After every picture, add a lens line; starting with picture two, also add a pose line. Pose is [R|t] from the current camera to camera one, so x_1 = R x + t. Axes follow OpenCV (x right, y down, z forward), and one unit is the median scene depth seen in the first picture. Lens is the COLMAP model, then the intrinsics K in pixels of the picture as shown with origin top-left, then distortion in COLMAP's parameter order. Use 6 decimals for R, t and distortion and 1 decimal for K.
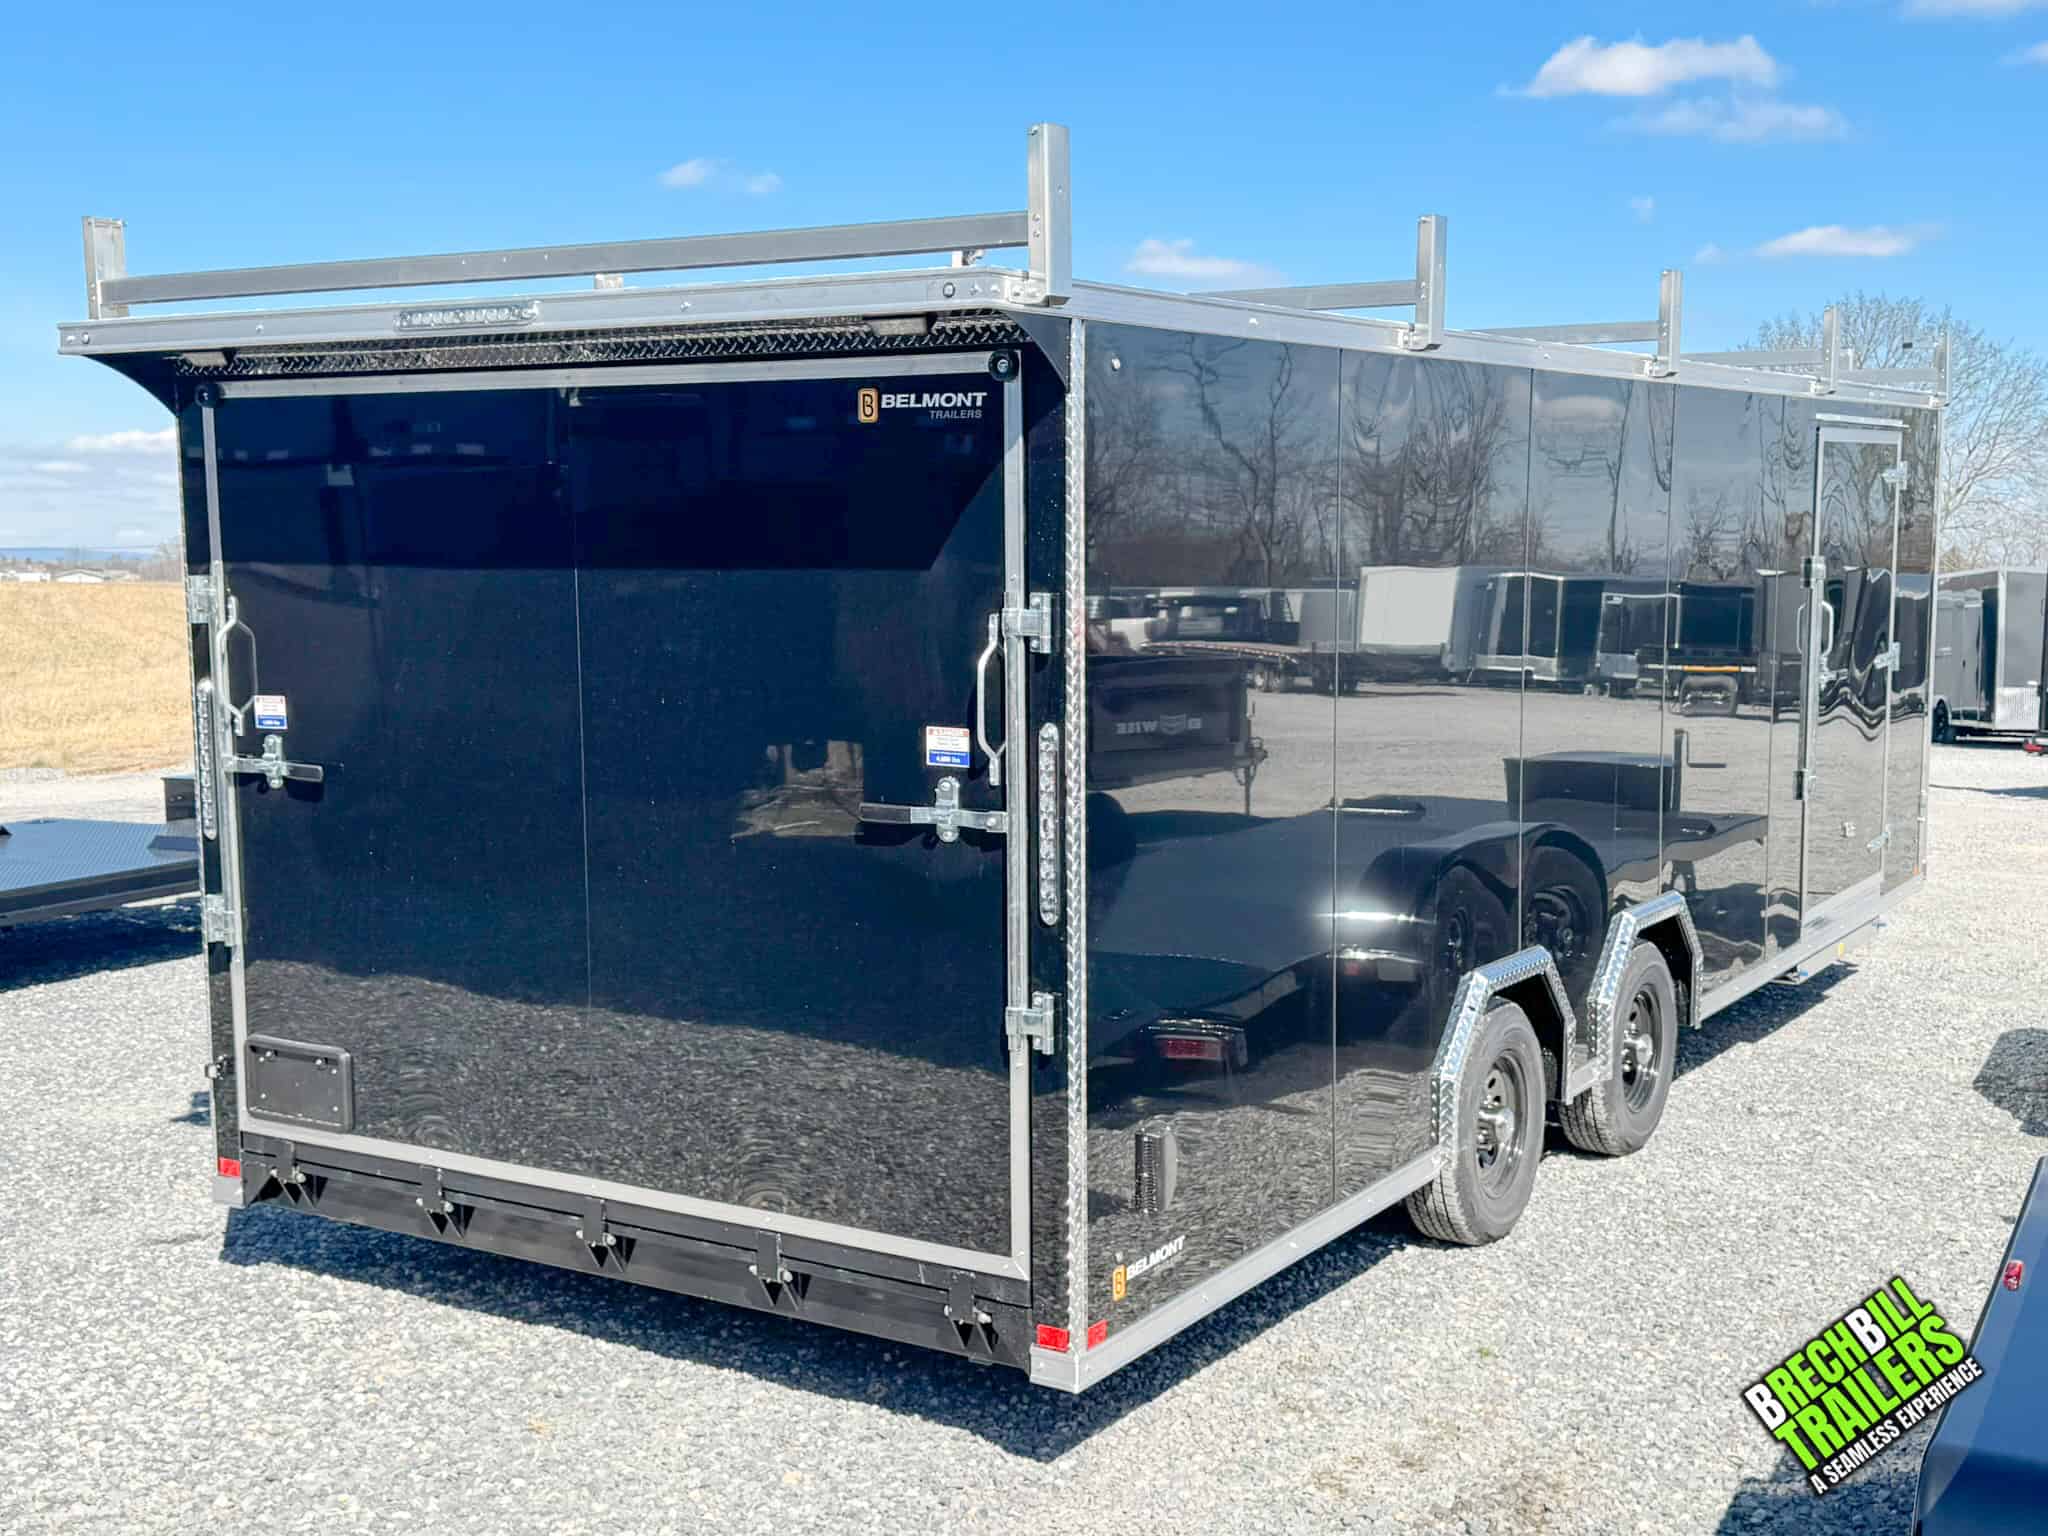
lens RADIAL K [[2420.8, 0, 1019.9], [0, 2420.8, 787.6], [0, 0, 1]] dist [0.111150, 0.000000]
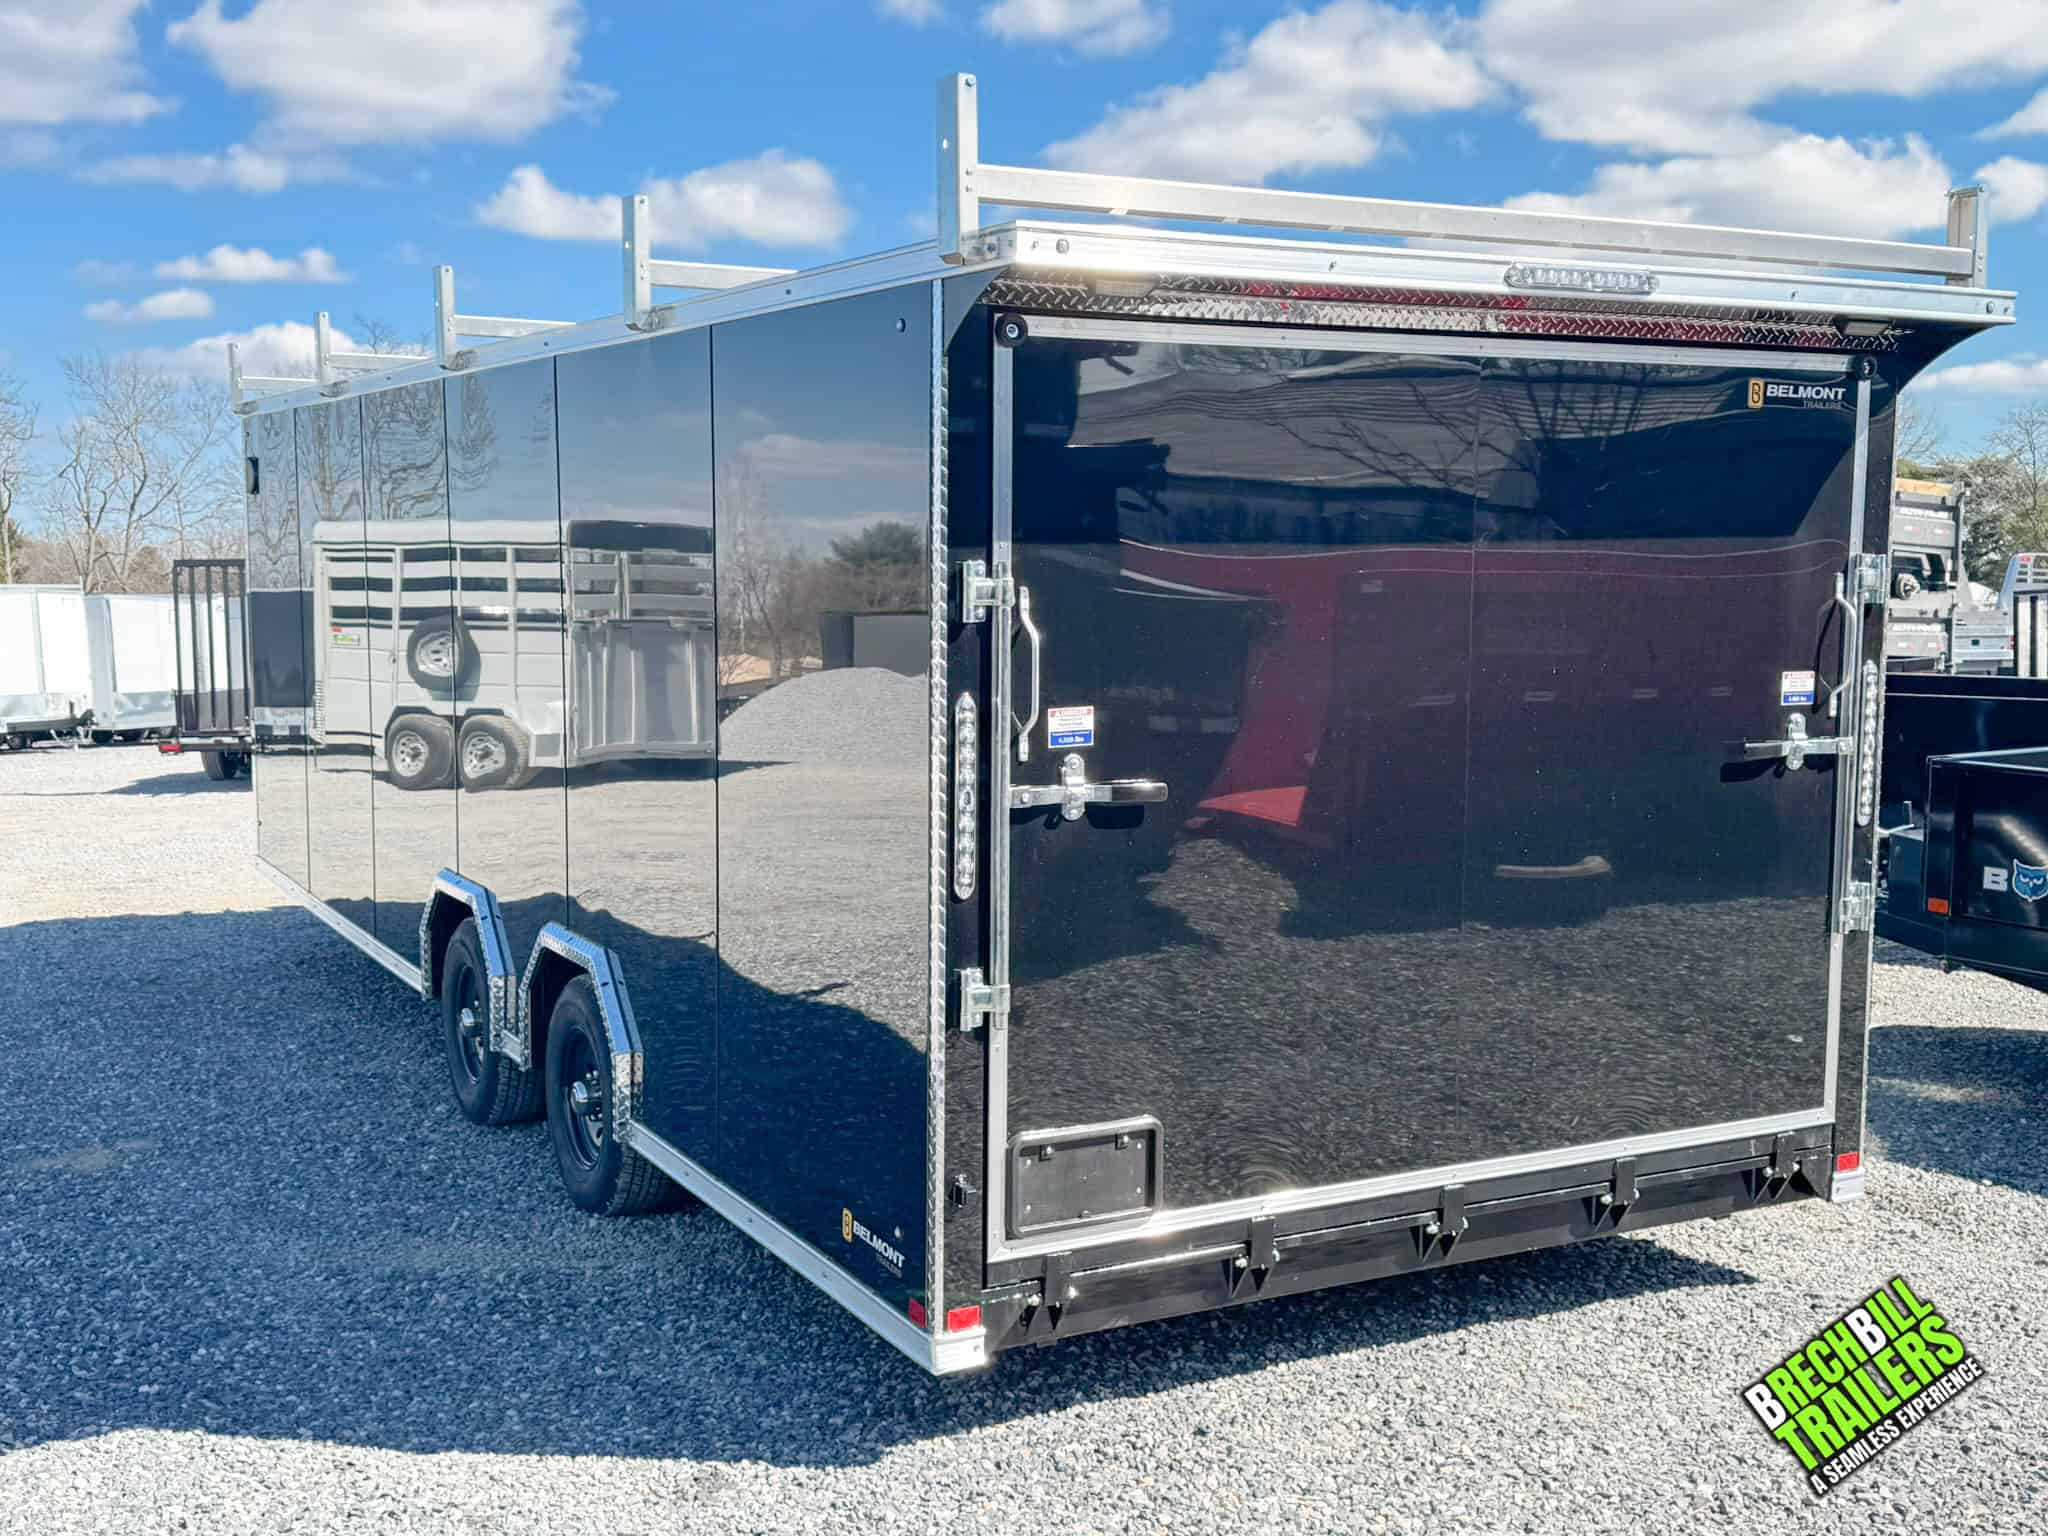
lens RADIAL K [[2321.8, 0, 1014.6], [0, 2321.8, 762.8], [0, 0, 1]] dist [0.067345, 0.000000]
pose [[0.474721, -0.087303, 0.875796, -1.155087], [0.091557, 0.994568, 0.049515, -0.068444], [-0.875361, 0.056679, 0.480136, 0.755860]]
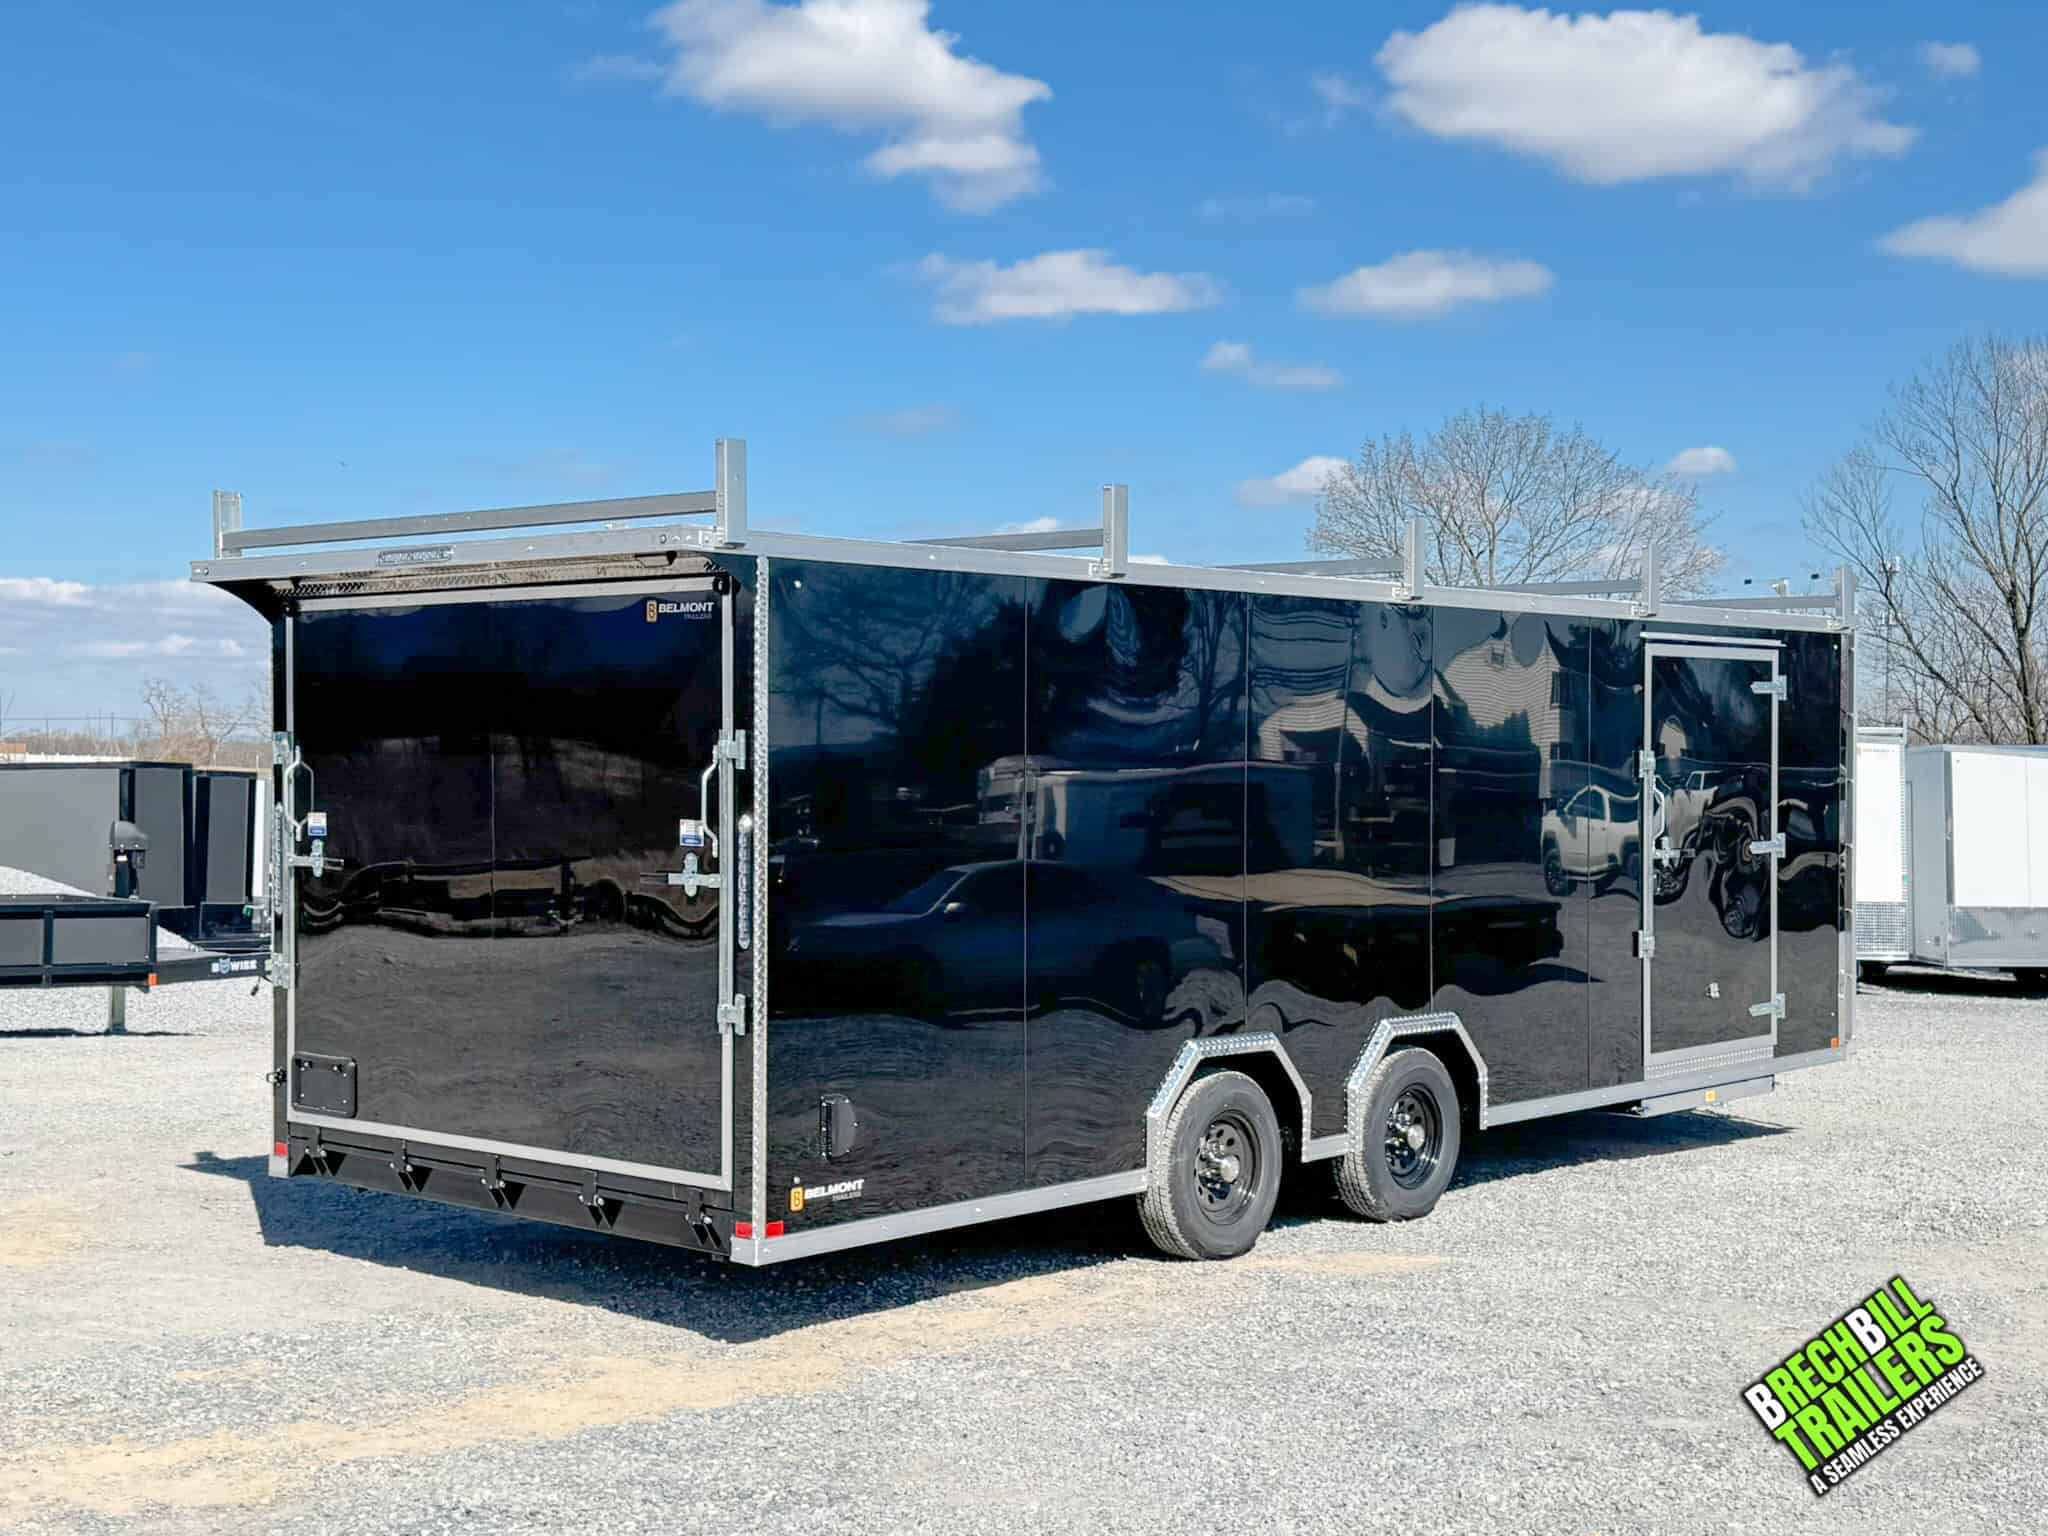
lens RADIAL K [[2693.3, 0, 1033.1], [0, 2693.3, 776.4], [0, 0, 1]] dist [0.134861, 0.000000]
pose [[0.986781, 0.011342, -0.161665, 0.435281], [-0.028396, 0.994216, -0.103577, 0.112041], [0.159555, 0.106799, 0.981395, -0.603385]]
